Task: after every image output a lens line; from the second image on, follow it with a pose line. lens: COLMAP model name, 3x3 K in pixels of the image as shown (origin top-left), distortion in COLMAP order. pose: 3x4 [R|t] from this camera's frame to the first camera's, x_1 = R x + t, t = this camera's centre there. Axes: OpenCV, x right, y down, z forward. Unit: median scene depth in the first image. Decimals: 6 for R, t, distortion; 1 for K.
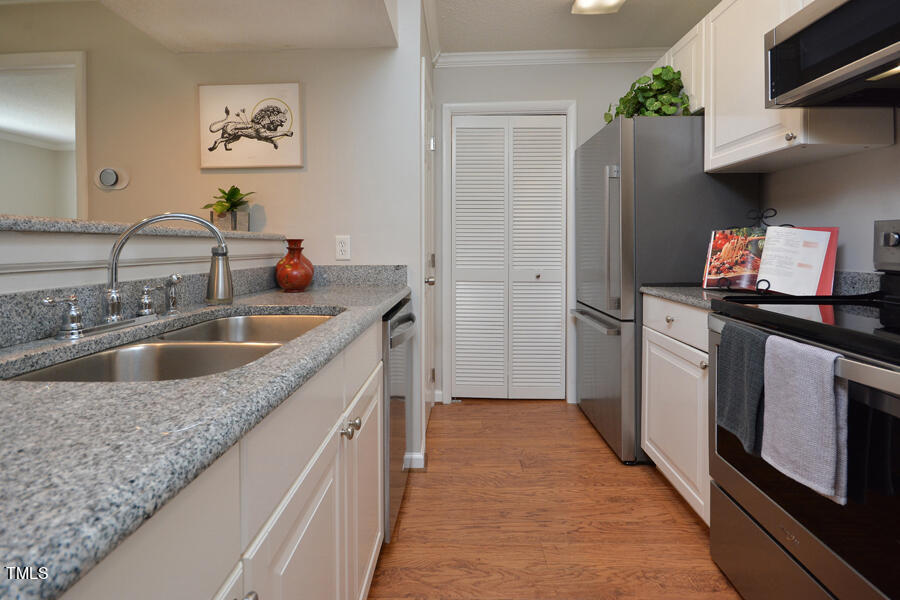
lens RADIAL K [[422.8, 0, 458.5], [0, 422.8, 244.4], [0, 0, 1]] dist [0.030395, -0.001507]
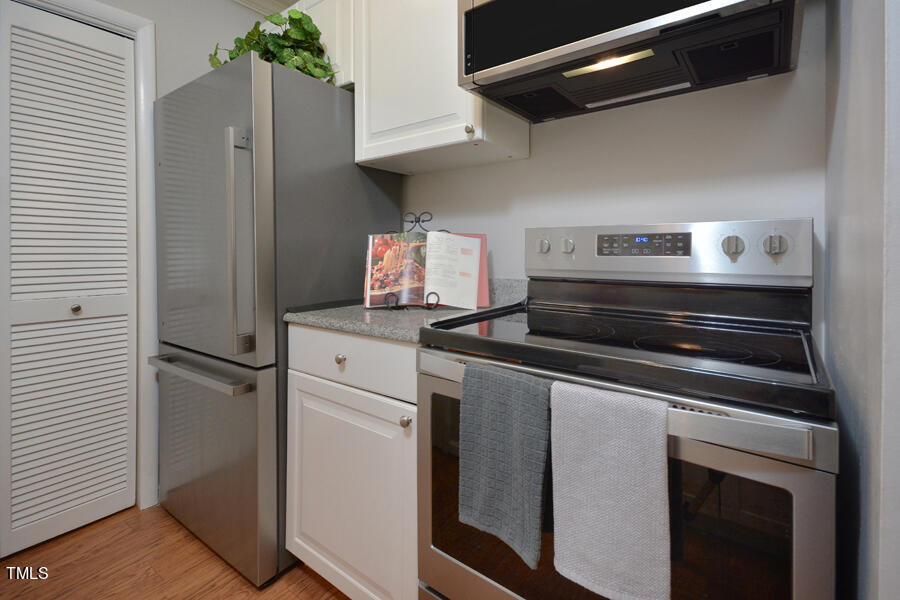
lens RADIAL K [[422.8, 0, 448.8], [0, 422.8, 254.2], [0, 0, 1]] dist [0.030395, -0.001507]
pose [[0.600711, -0.011098, 0.799389, 0.037494], [0.004875, 0.999936, 0.010218, -0.002858], [-0.799452, -0.002241, 0.600726, 0.374737]]
